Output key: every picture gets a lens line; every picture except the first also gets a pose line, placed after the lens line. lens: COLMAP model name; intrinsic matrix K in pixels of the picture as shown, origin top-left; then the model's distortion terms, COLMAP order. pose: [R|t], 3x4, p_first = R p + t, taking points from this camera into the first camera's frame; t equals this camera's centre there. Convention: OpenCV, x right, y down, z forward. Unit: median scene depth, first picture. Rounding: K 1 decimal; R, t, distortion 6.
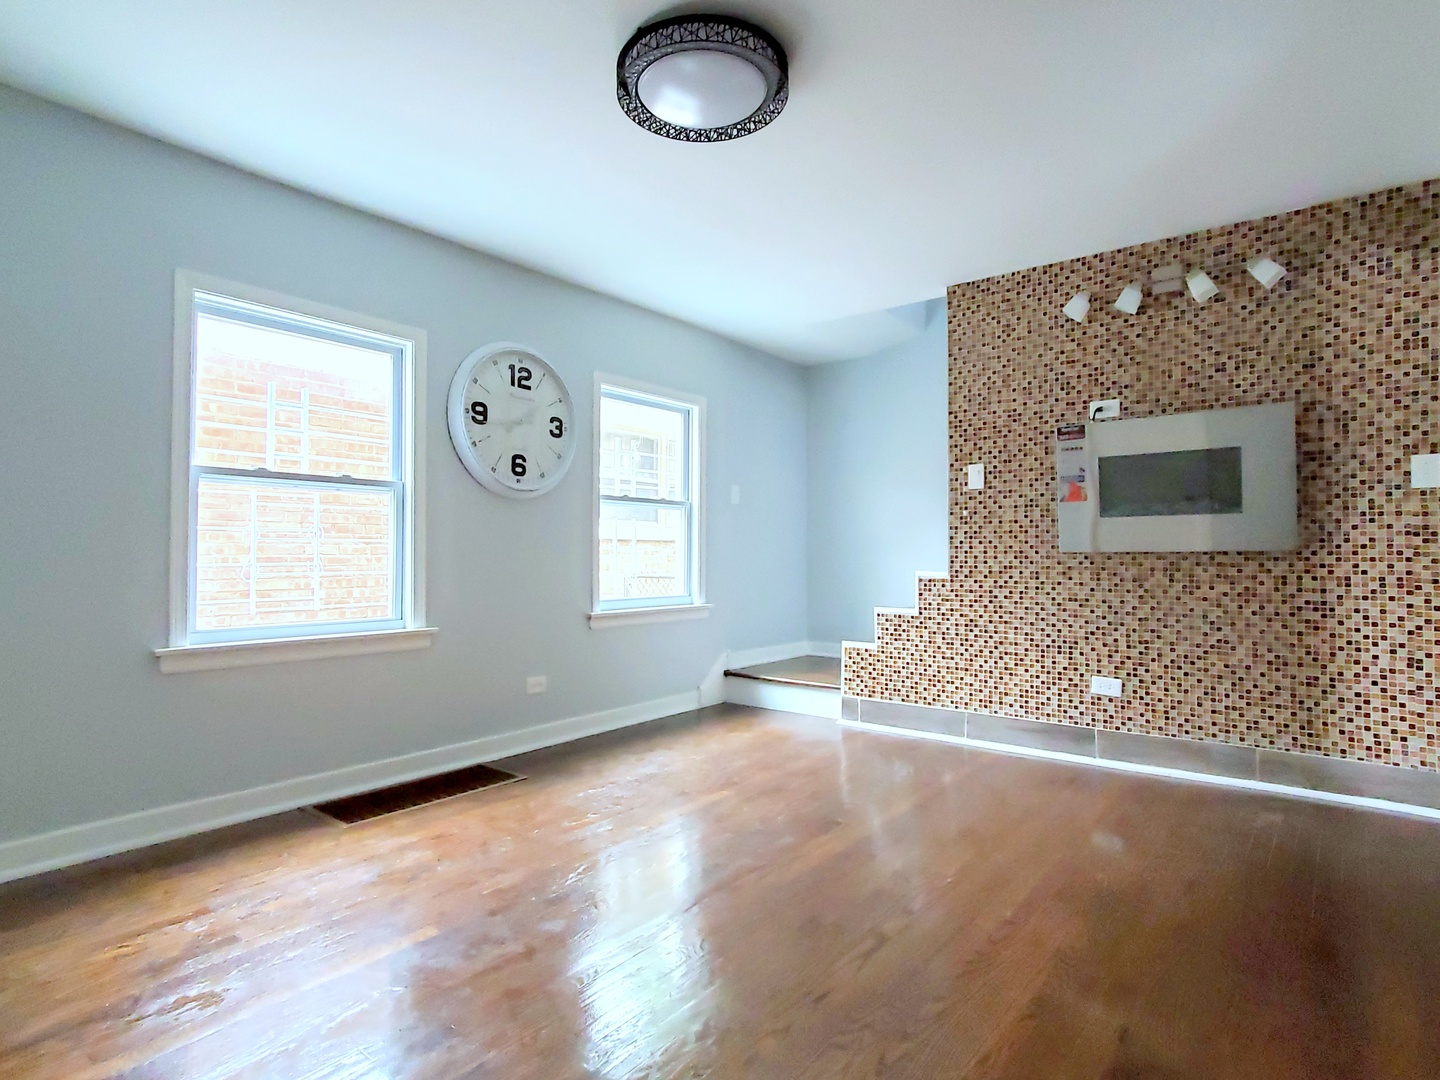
lens RADIAL K [[776.1, 0, 717.7], [0, 776.1, 546.5], [0, 0, 1]] dist [0.000780, 0.002440]
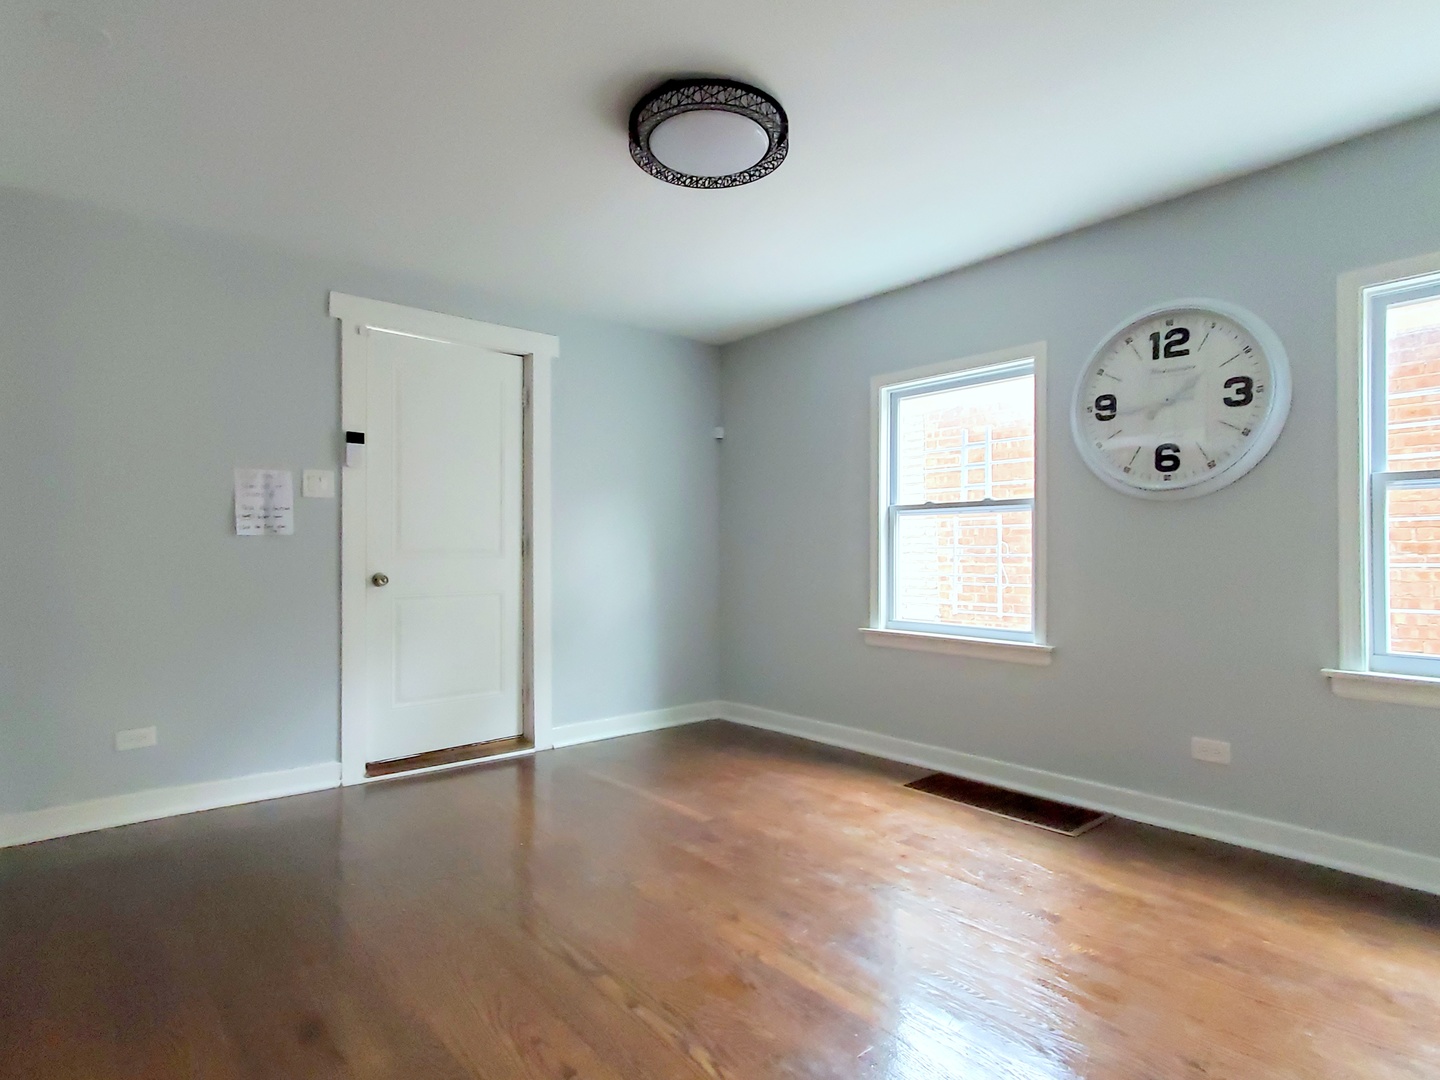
lens RADIAL K [[776.1, 0, 717.7], [0, 776.1, 546.5], [0, 0, 1]] dist [0.000780, 0.002440]
pose [[-0.206566, -0.007846, -0.978401, 0.598791], [0.007923, 0.999922, -0.009692, -0.011775], [0.978401, -0.009753, -0.206487, 0.720363]]
